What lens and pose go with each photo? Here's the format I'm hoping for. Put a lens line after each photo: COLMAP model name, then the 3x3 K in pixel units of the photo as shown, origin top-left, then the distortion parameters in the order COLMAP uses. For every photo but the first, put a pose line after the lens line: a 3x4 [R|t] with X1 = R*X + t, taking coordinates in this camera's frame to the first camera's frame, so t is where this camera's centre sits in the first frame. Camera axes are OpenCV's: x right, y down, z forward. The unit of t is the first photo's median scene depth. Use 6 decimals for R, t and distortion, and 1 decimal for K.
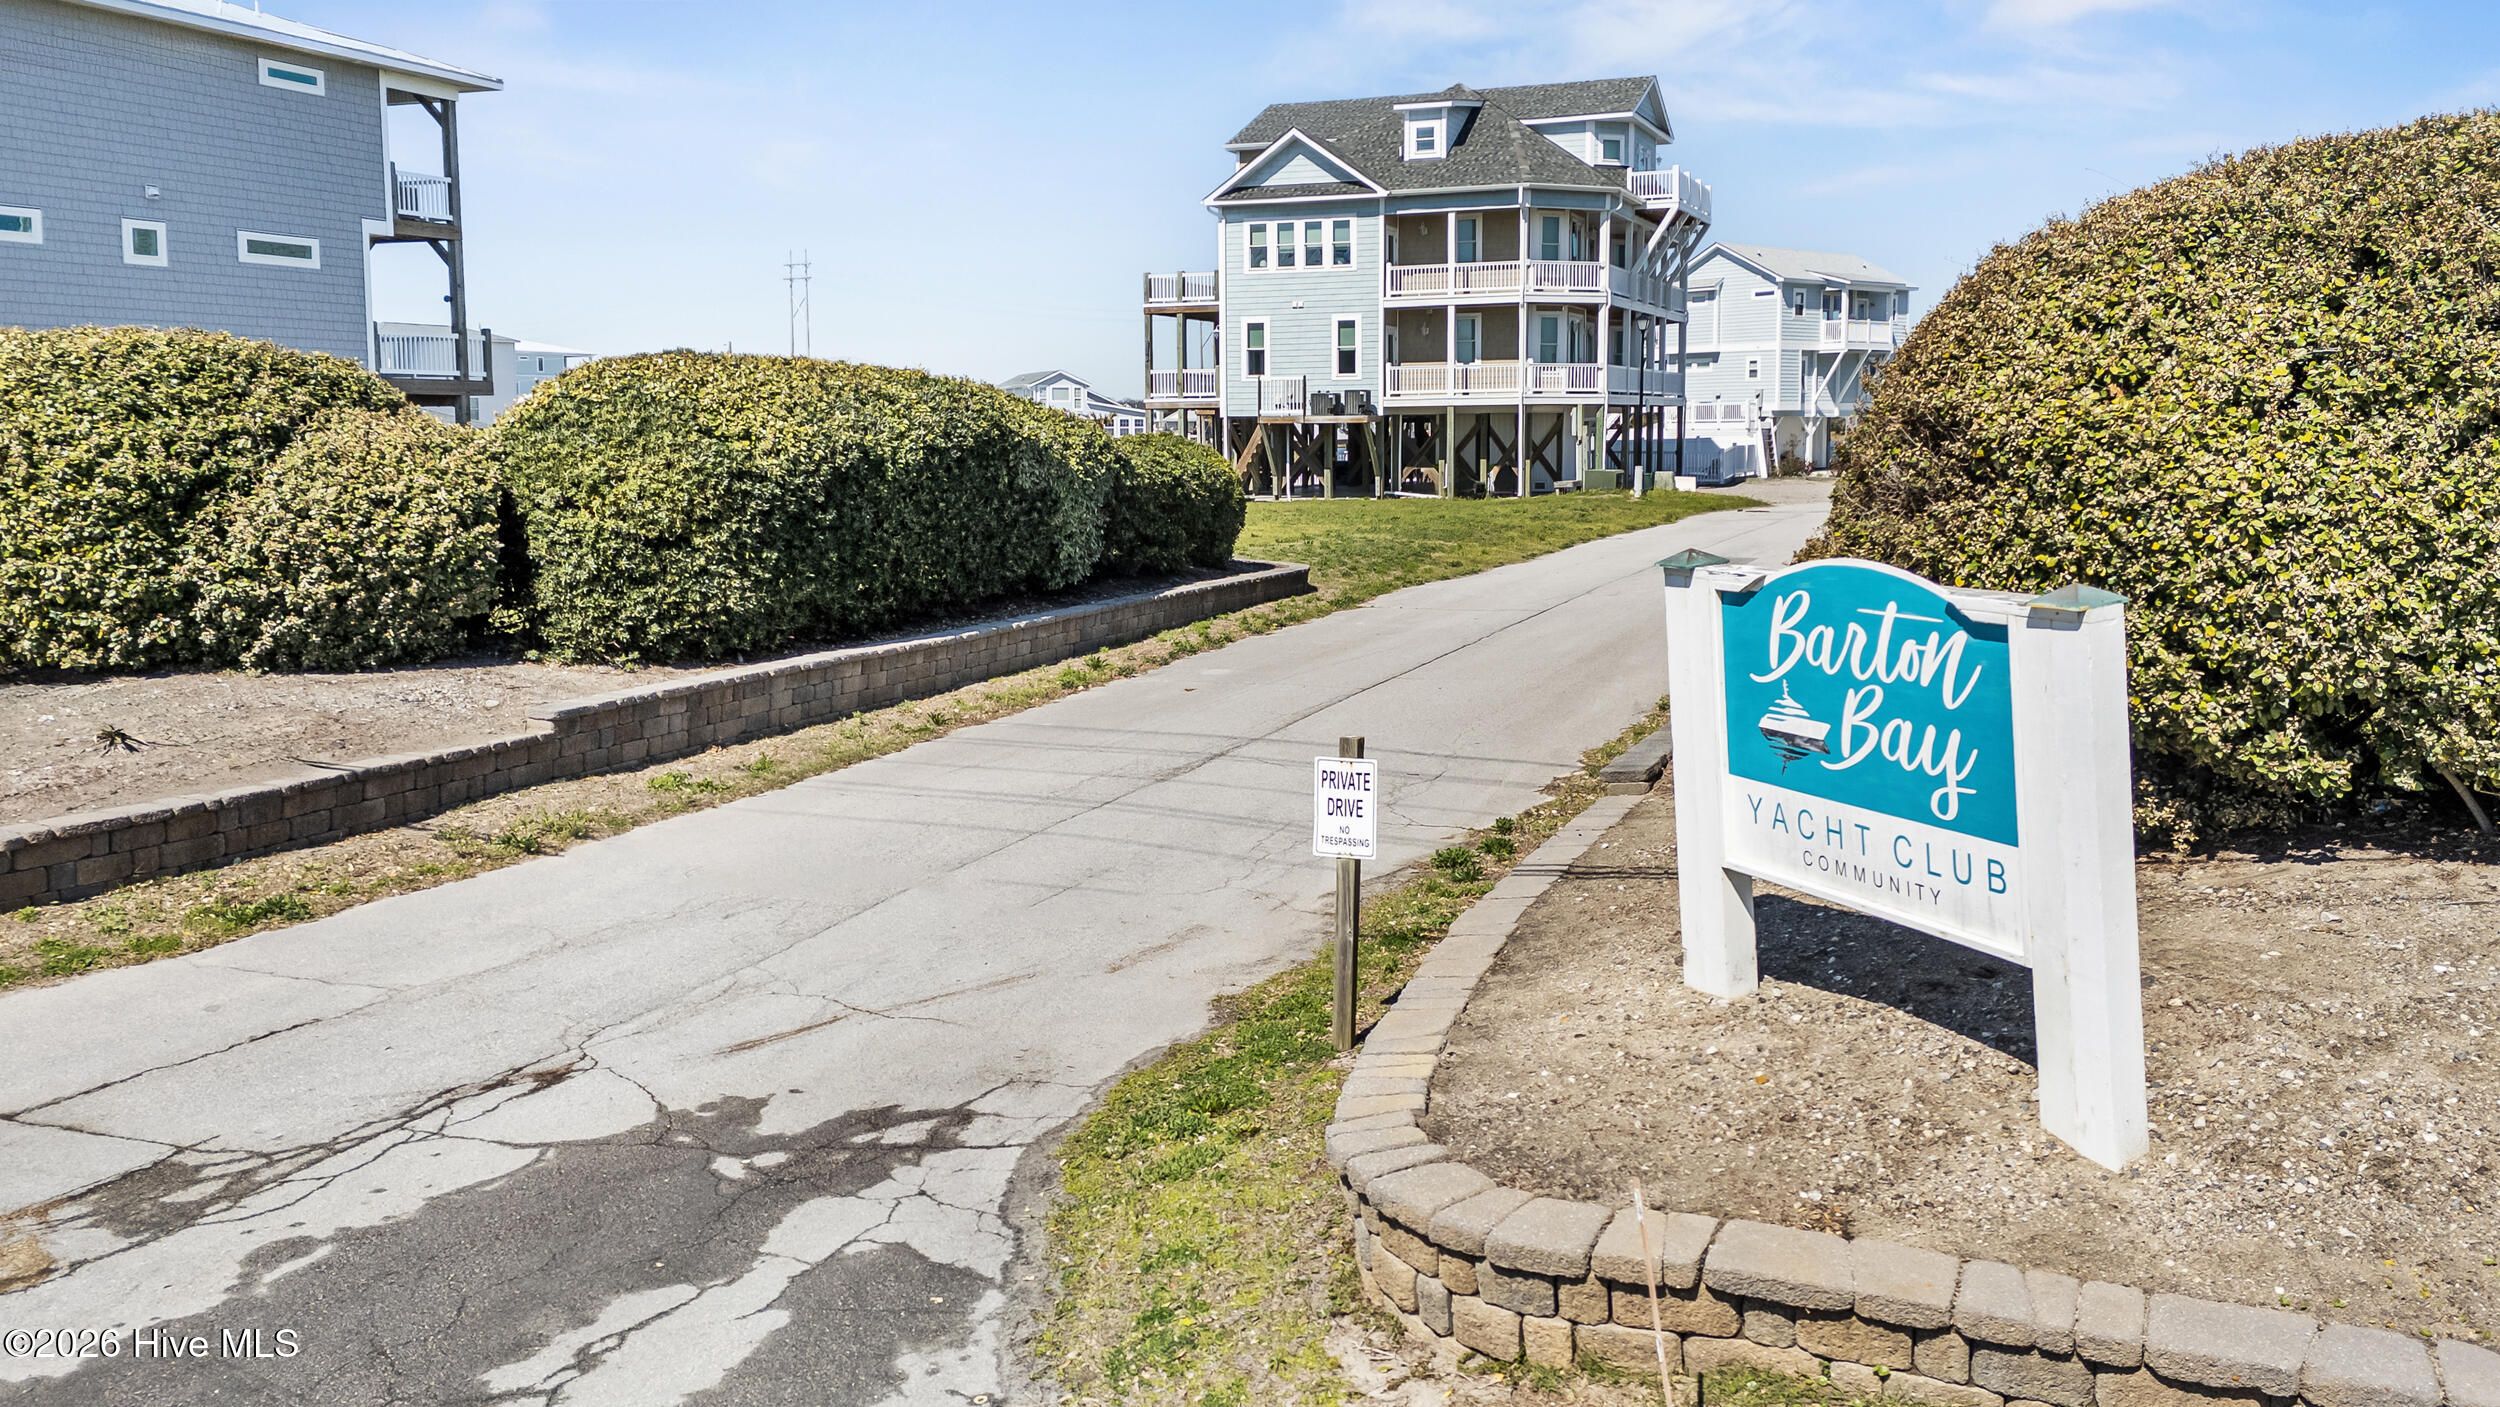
lens RADIAL K [[1886.5, 0, 1403.5], [0, 1886.5, 684.7], [0, 0, 1]] dist [0.056051, -0.000912]
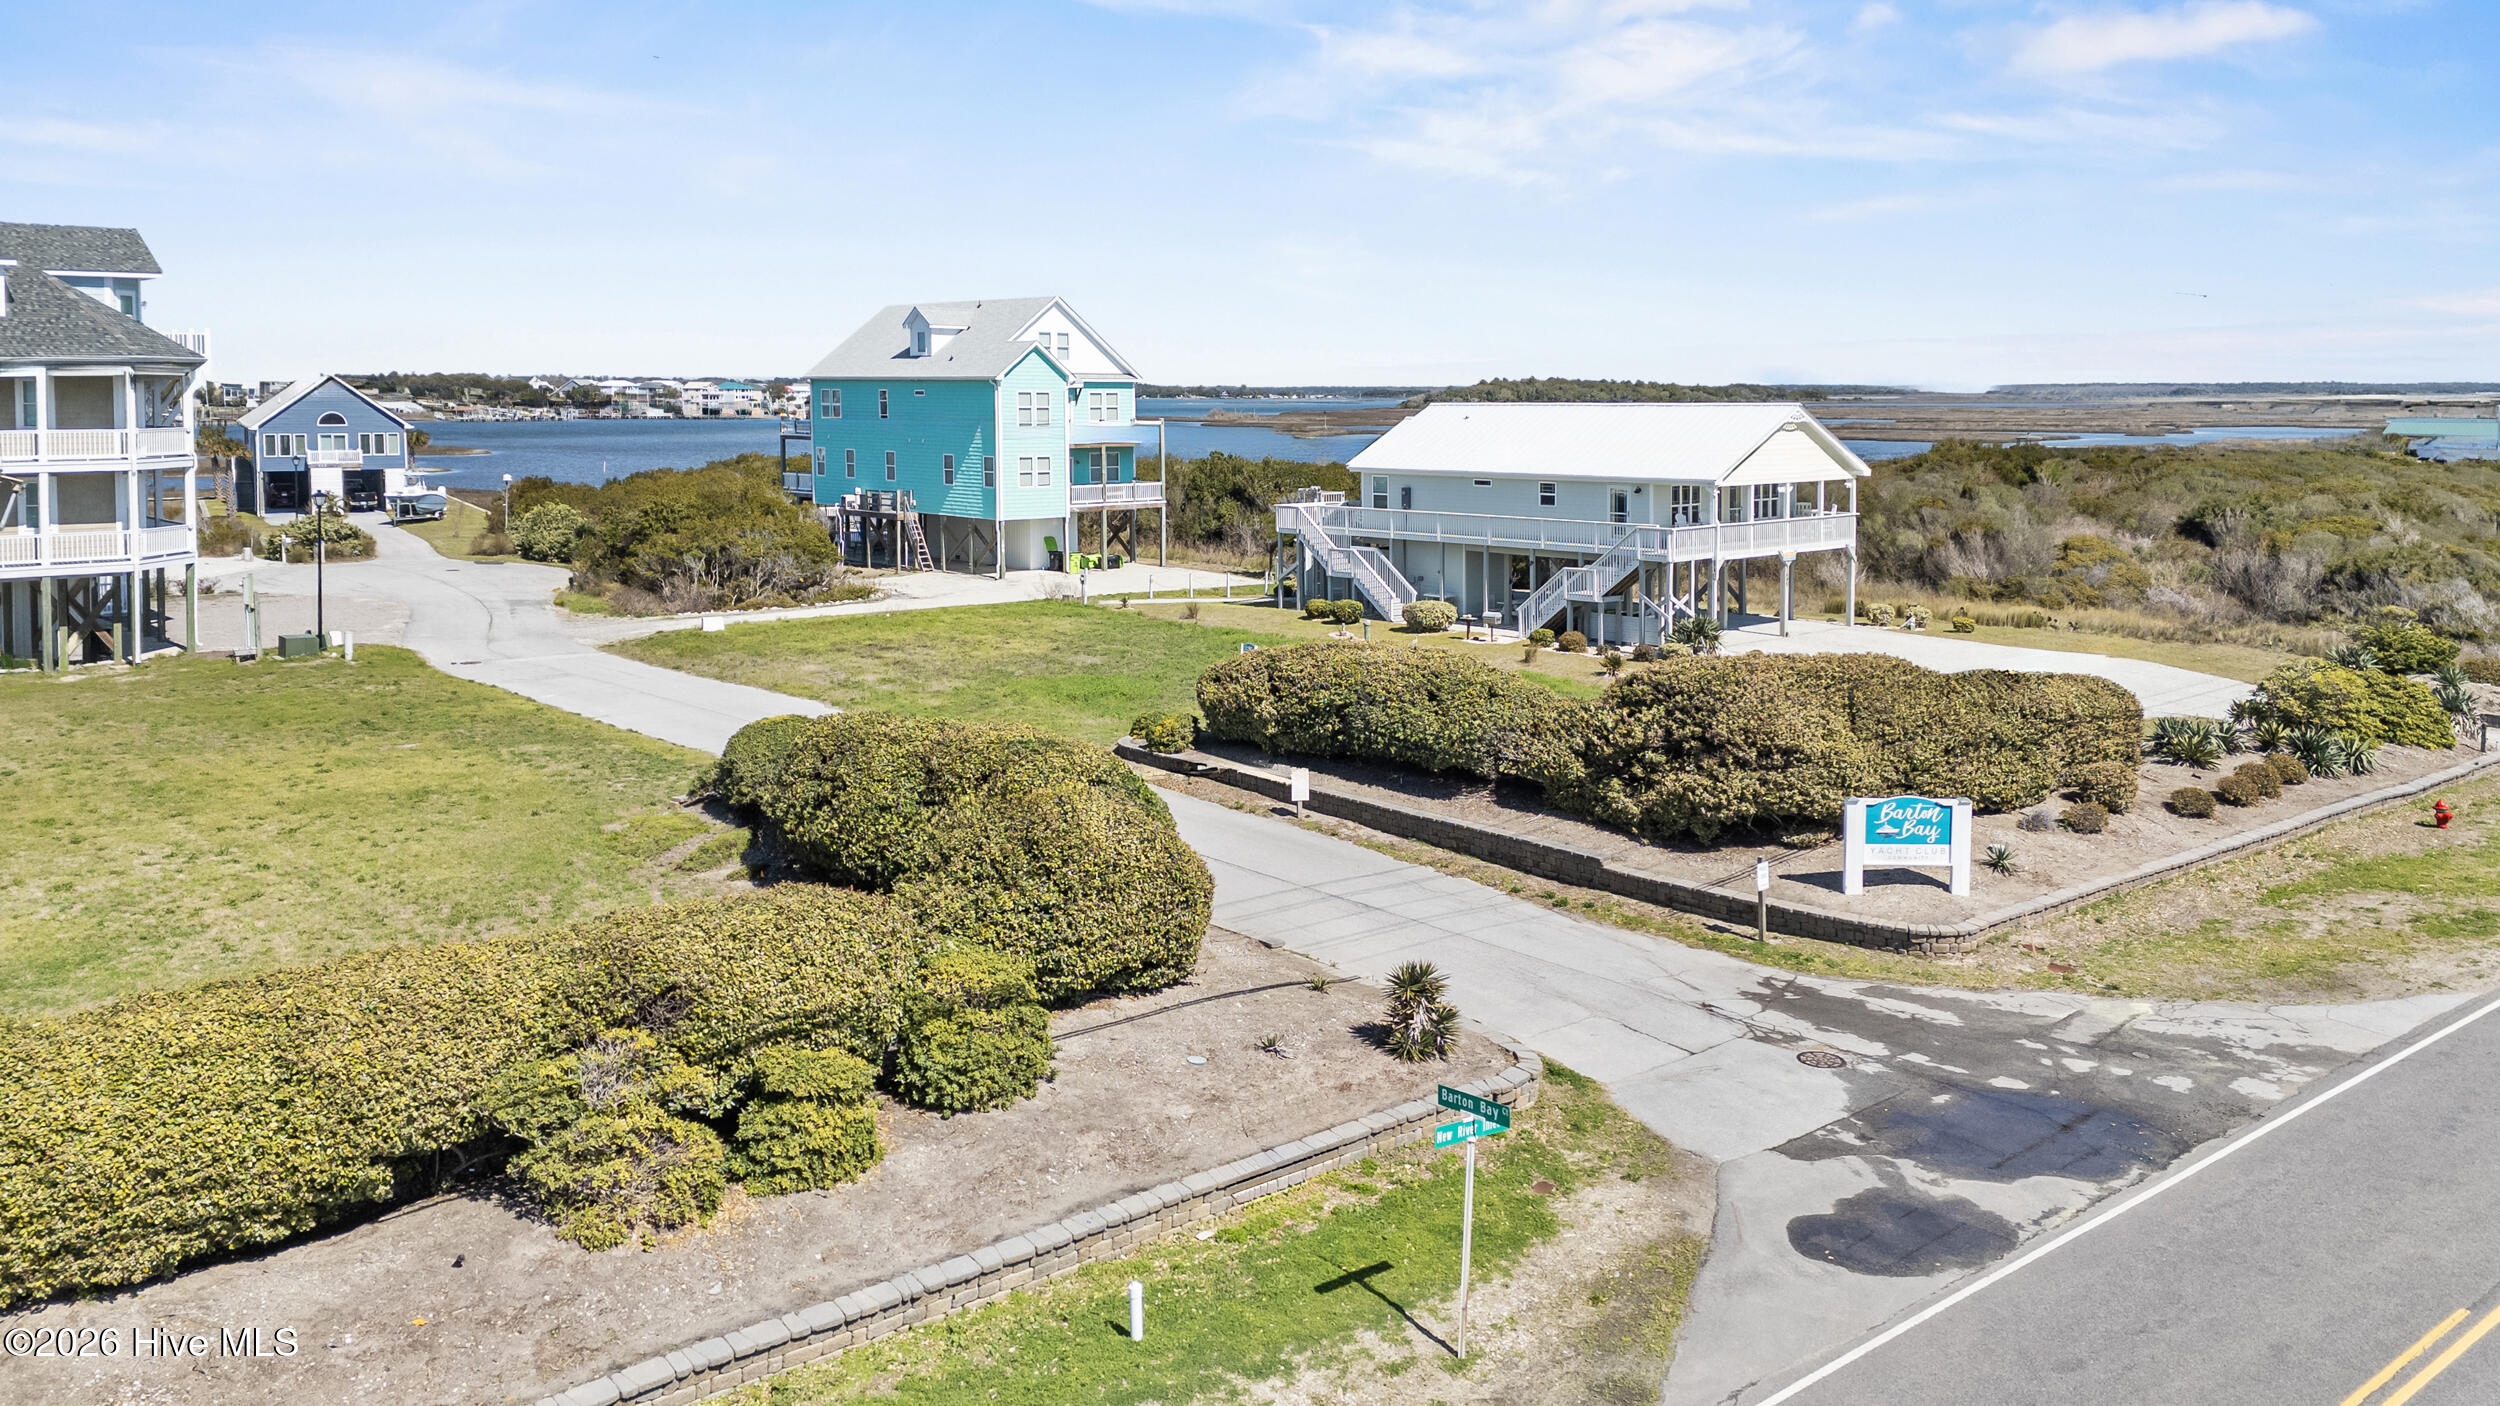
lens RADIAL K [[1853.2, 0, 1276.3], [0, 1853.2, 602.8], [0, 0, 1]] dist [0.063789, -0.053469]
pose [[0.460422, -0.097245, 0.882358, -0.531012], [0.110678, 0.992514, 0.051633, -0.111007], [-0.880774, 0.073885, 0.467738, 0.006249]]
